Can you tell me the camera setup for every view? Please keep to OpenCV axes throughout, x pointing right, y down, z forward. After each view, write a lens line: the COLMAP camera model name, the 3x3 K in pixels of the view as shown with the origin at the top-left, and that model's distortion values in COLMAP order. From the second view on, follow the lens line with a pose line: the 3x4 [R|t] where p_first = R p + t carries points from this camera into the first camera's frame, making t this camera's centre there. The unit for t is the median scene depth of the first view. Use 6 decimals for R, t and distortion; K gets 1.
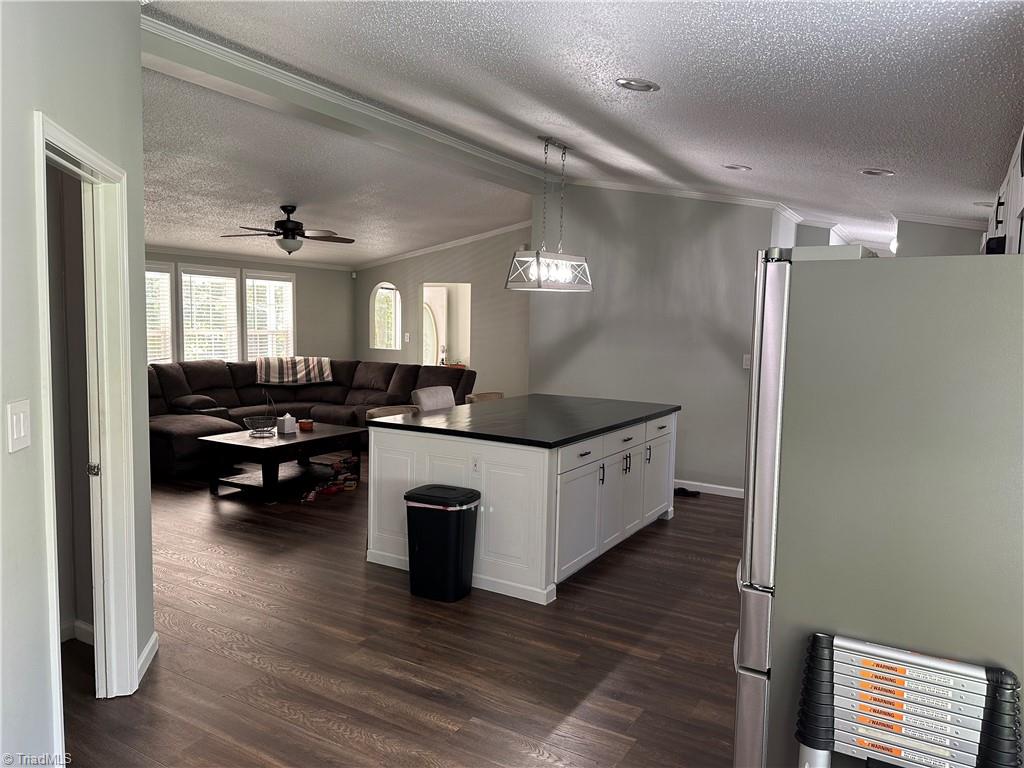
lens RADIAL K [[709.2, 0, 510.3], [0, 709.2, 386.8], [0, 0, 1]] dist [0.121912, -0.165377]
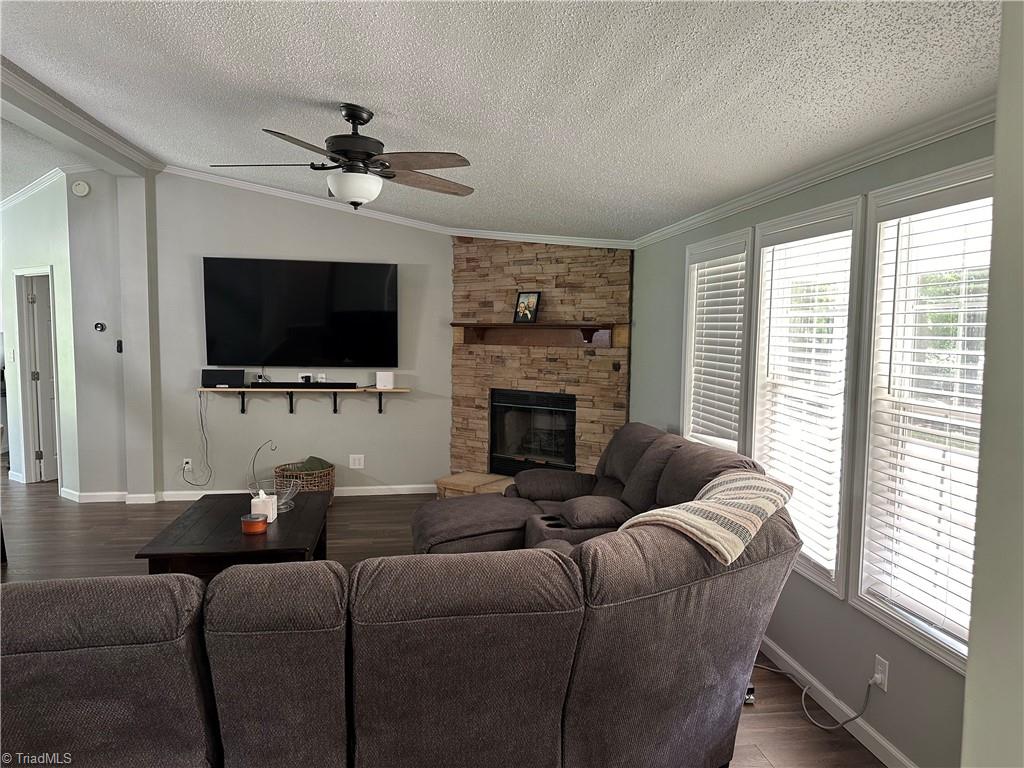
lens RADIAL K [[709.2, 0, 510.3], [0, 709.2, 386.8], [0, 0, 1]] dist [0.121912, -0.165377]
pose [[-0.781567, 0.019820, -0.623506, -0.069552], [-0.087297, 0.986185, 0.140776, -0.115469], [0.617683, 0.164456, -0.769040, 1.167517]]
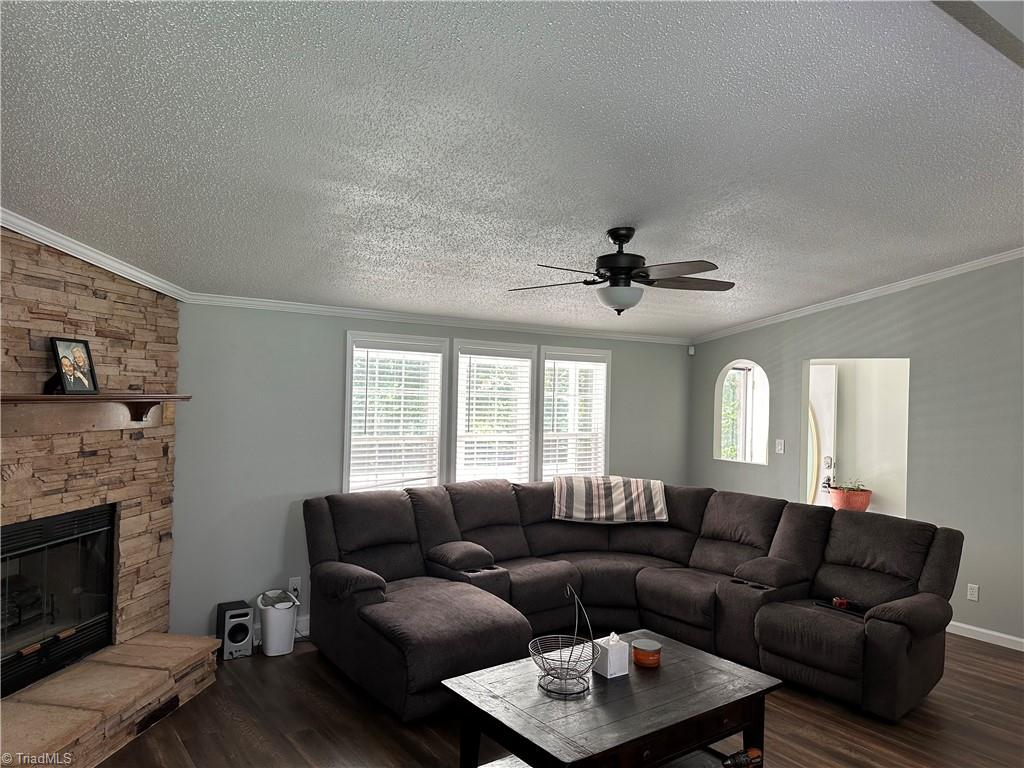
lens RADIAL K [[709.2, 0, 510.3], [0, 709.2, 386.8], [0, 0, 1]] dist [0.121912, -0.165377]
pose [[0.921981, 0.001098, -0.387234, -0.137480], [-0.042912, 0.994127, -0.099352, -0.056408], [0.384850, 0.108218, 0.916613, 0.375998]]
